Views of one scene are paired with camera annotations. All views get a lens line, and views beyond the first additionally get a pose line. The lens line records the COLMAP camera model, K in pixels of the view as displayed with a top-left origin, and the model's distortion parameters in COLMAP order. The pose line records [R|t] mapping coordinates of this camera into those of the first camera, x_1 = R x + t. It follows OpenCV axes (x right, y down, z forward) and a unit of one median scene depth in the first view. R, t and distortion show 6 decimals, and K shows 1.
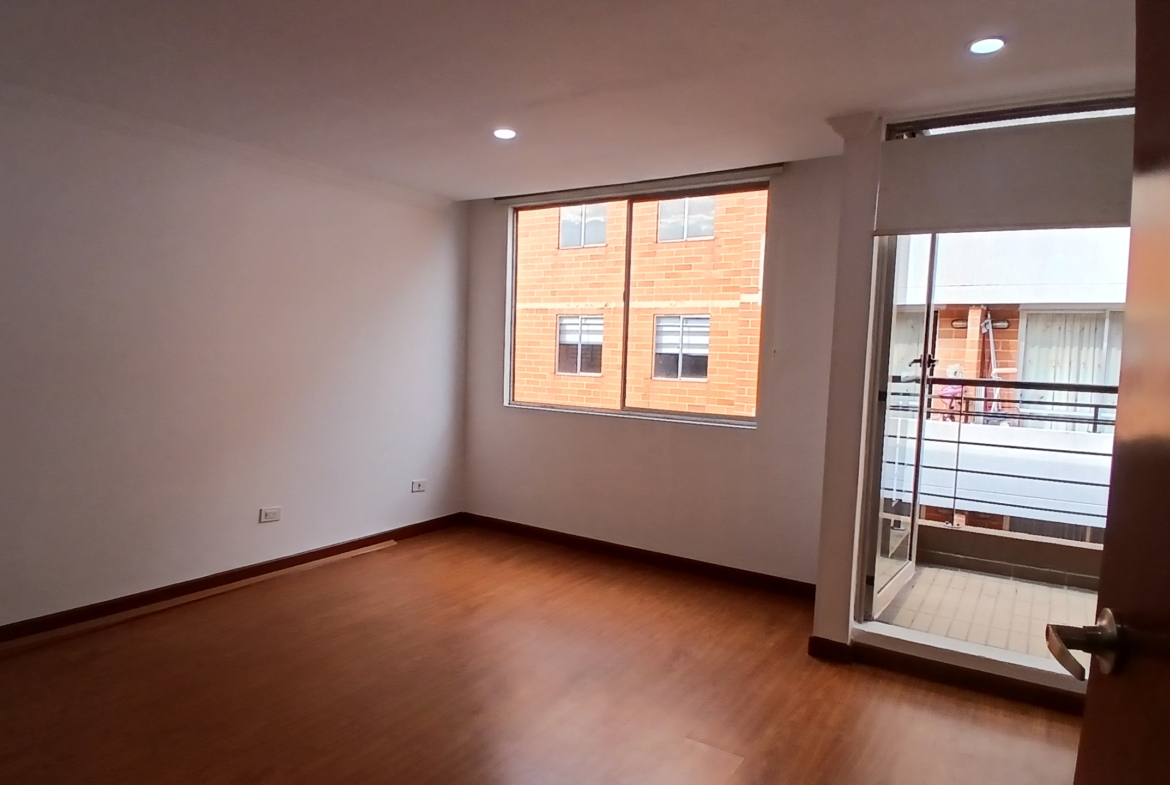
lens RADIAL K [[719.0, 0, 586.3], [0, 719.0, 400.2], [0, 0, 1]] dist [-0.002672, -0.002473]
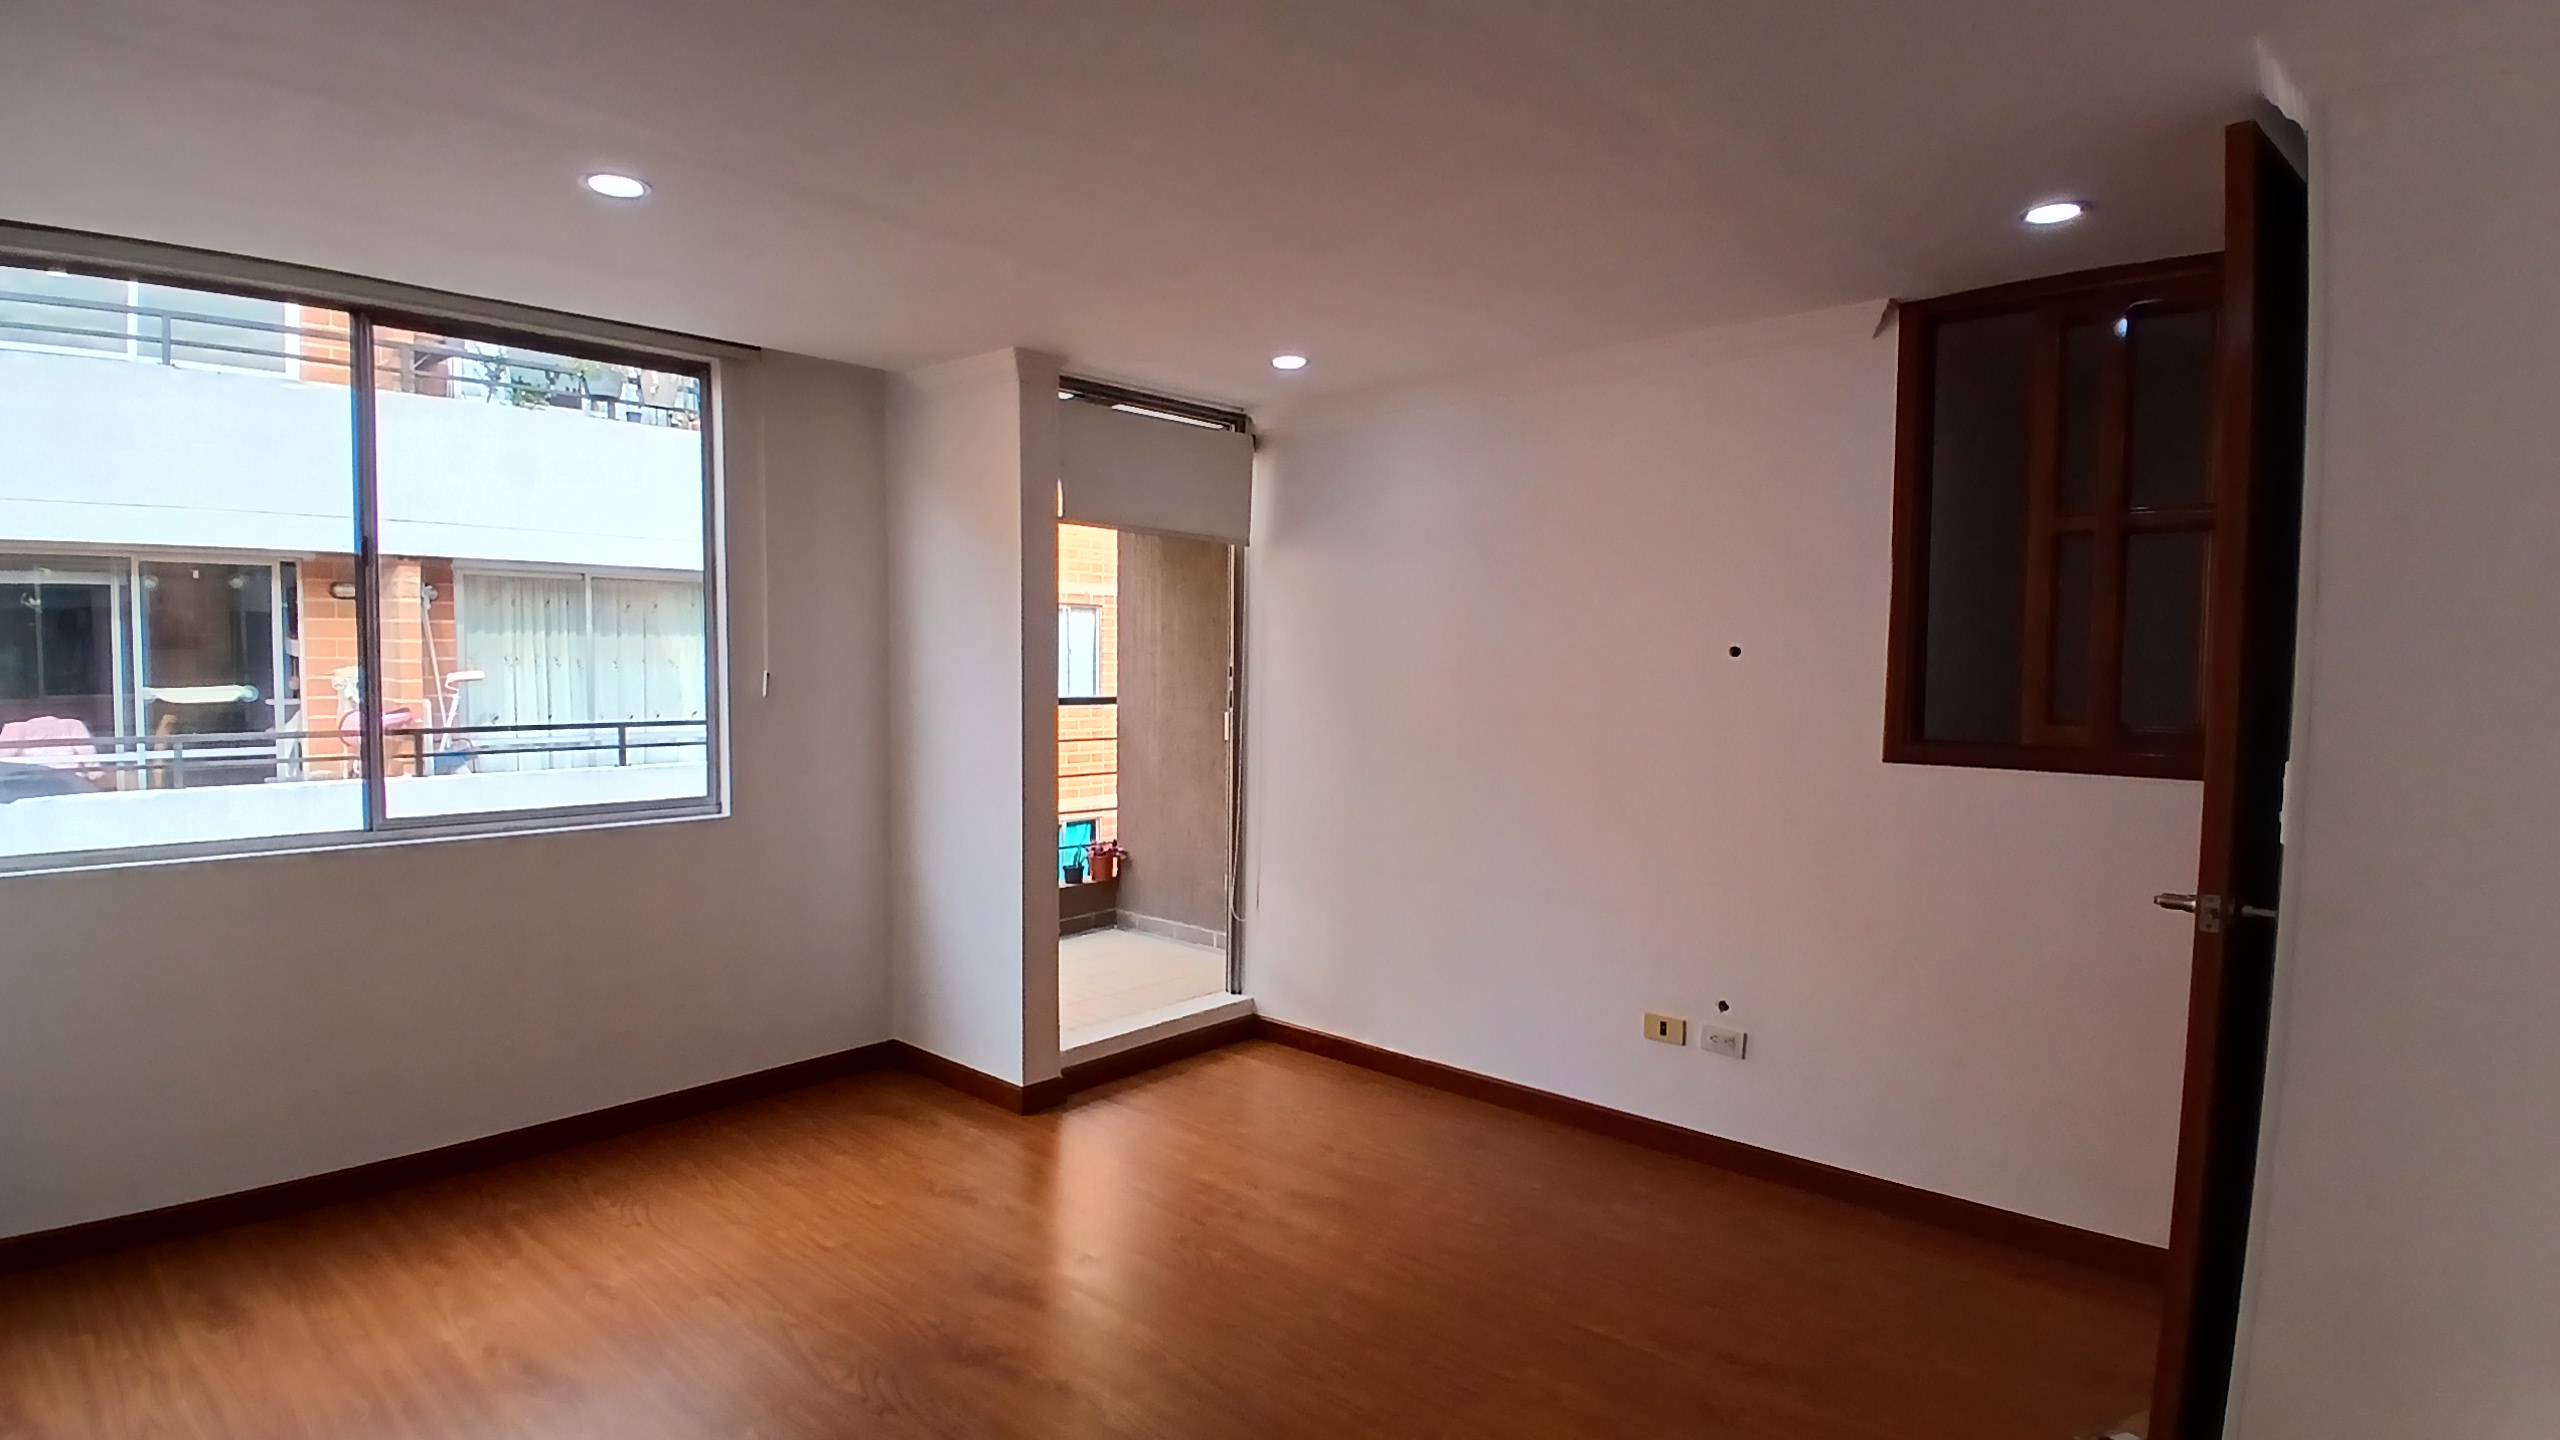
lens RADIAL K [[1277.3, 0, 1278.5], [0, 1277.3, 724.1], [0, 0, 1]] dist [0.000328, -0.000711]
pose [[0.164270, -0.084931, 0.982752, -0.309133], [0.067635, 0.994912, 0.074677, -0.035683], [-0.984094, 0.054201, 0.169179, 0.200812]]
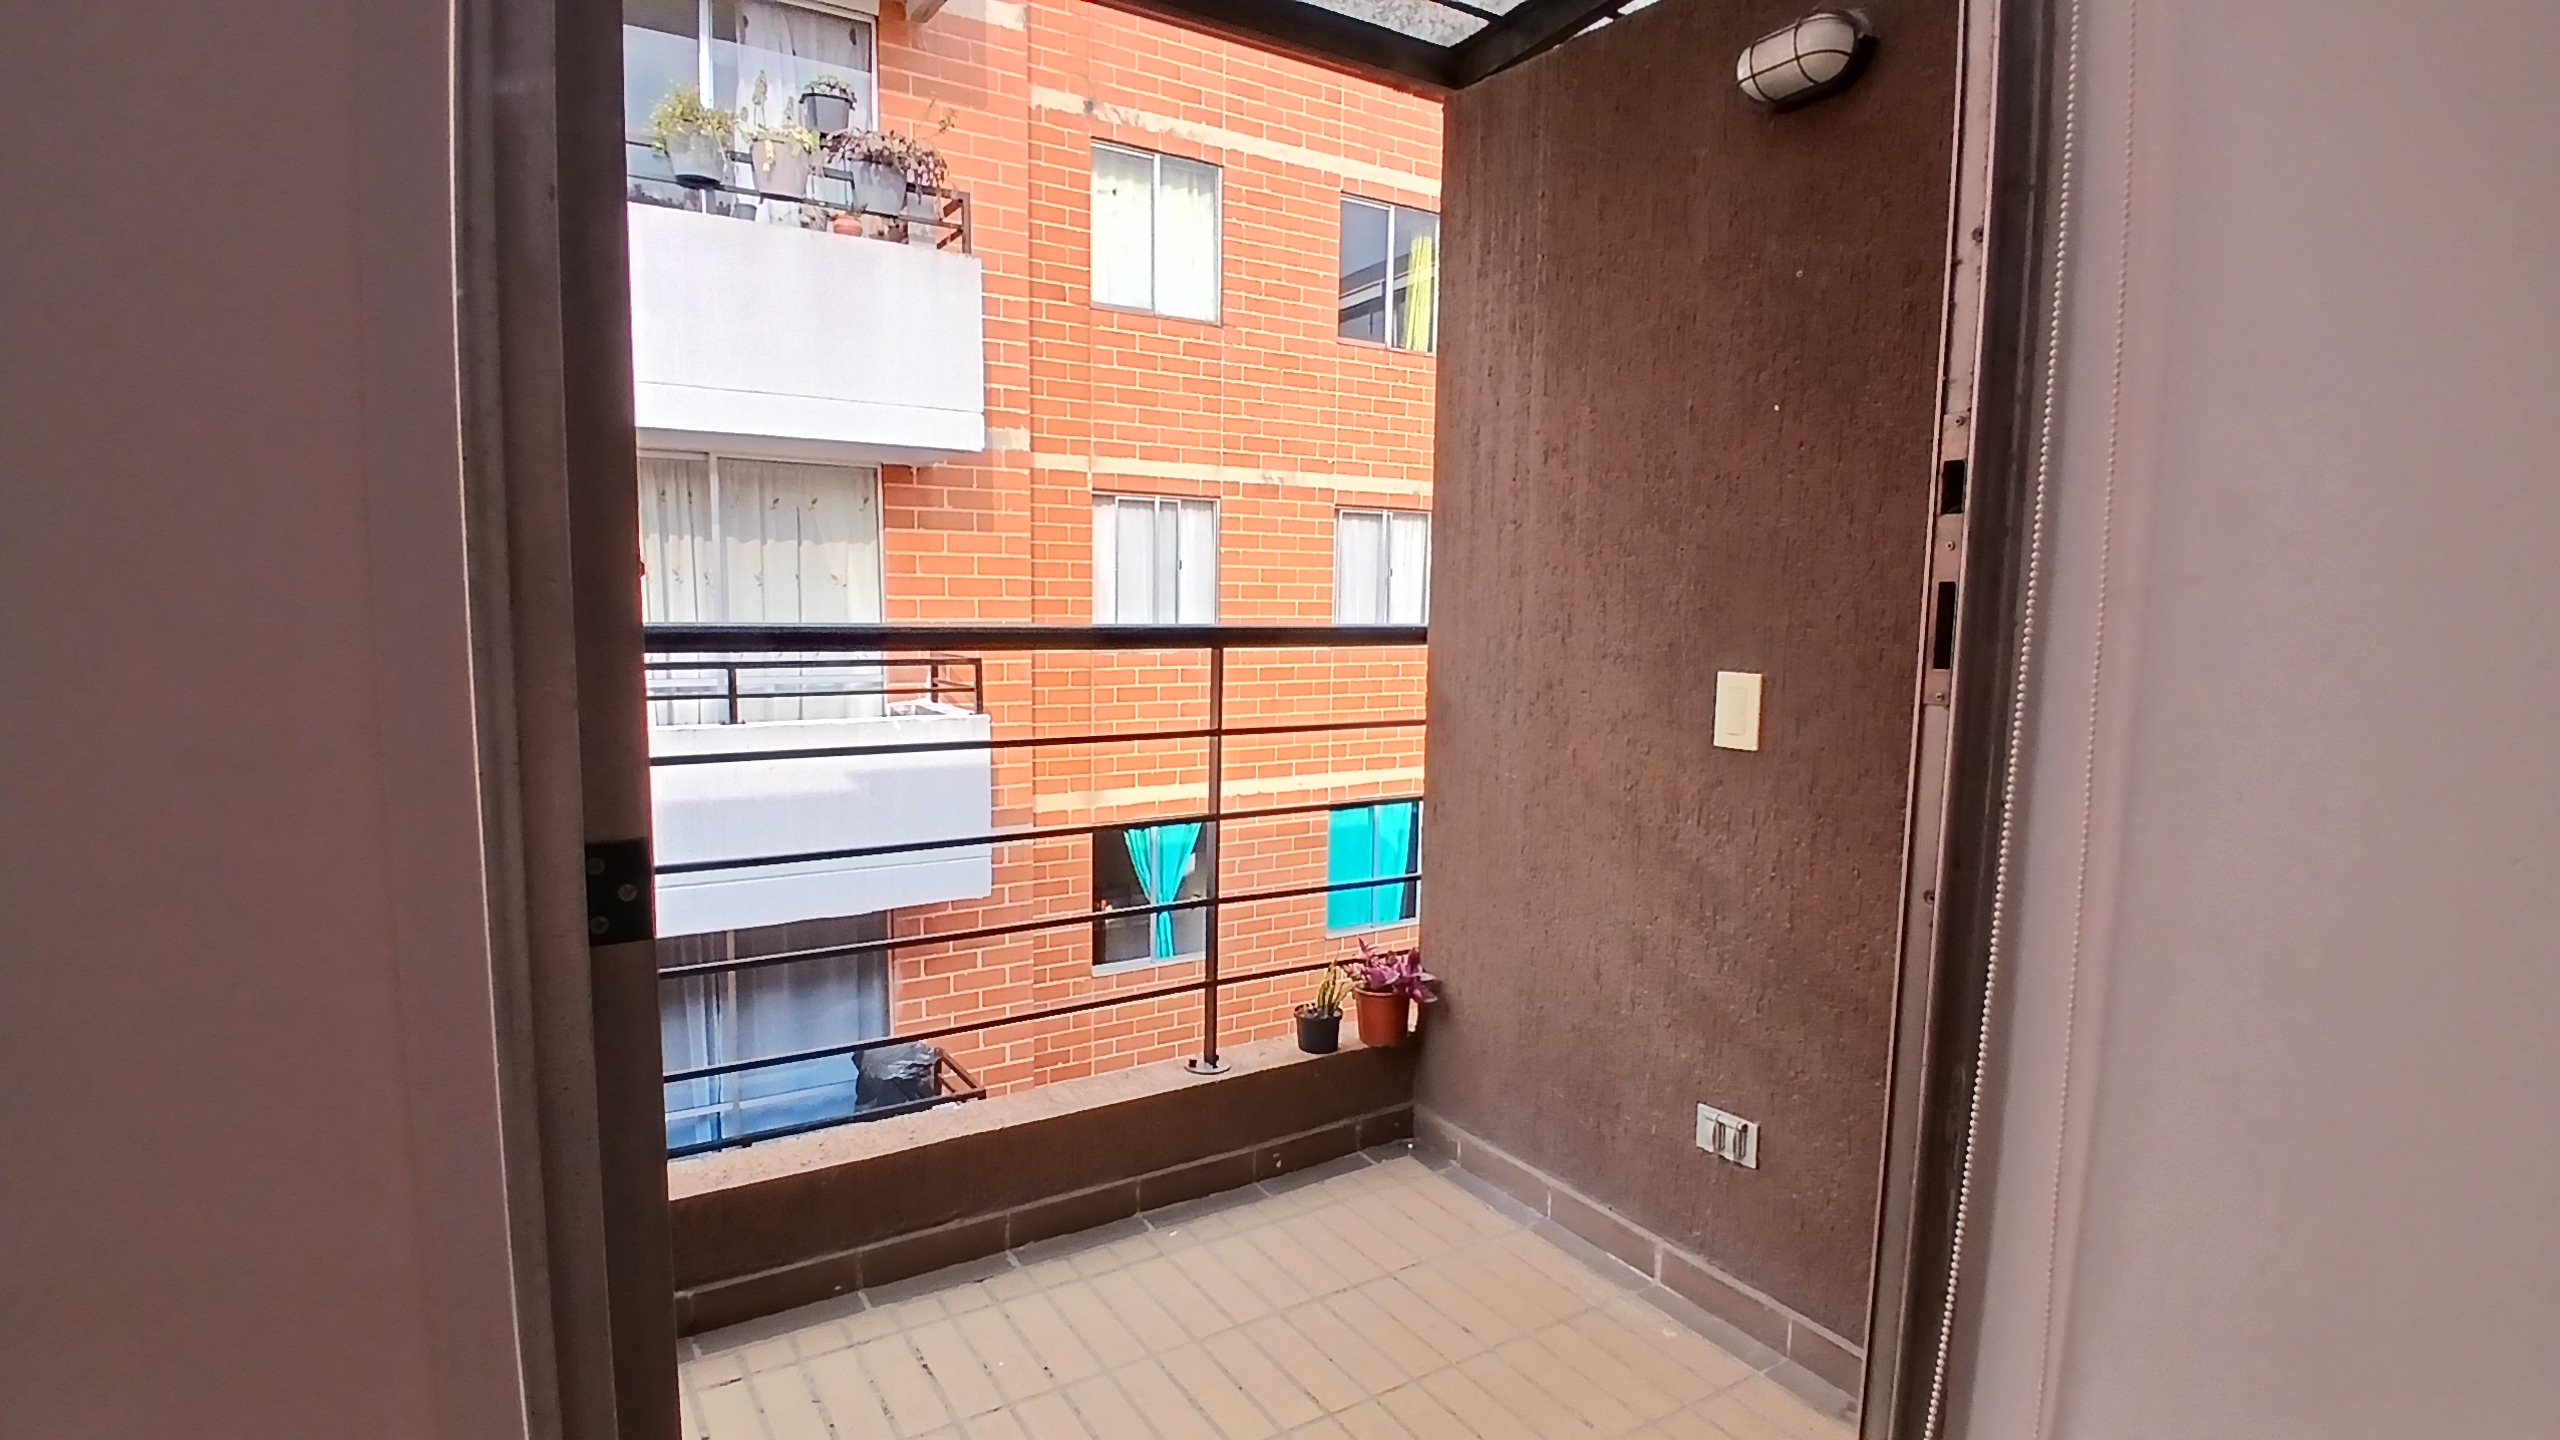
lens RADIAL K [[1277.3, 0, 1263.9], [0, 1277.3, 743.1], [0, 0, 1]] dist [0.000328, -0.000711]
pose [[0.427979, -0.131602, 0.894156, 0.117188], [0.065478, 0.991257, 0.114553, -0.012160], [-0.901414, 0.009521, 0.432854, 0.322117]]
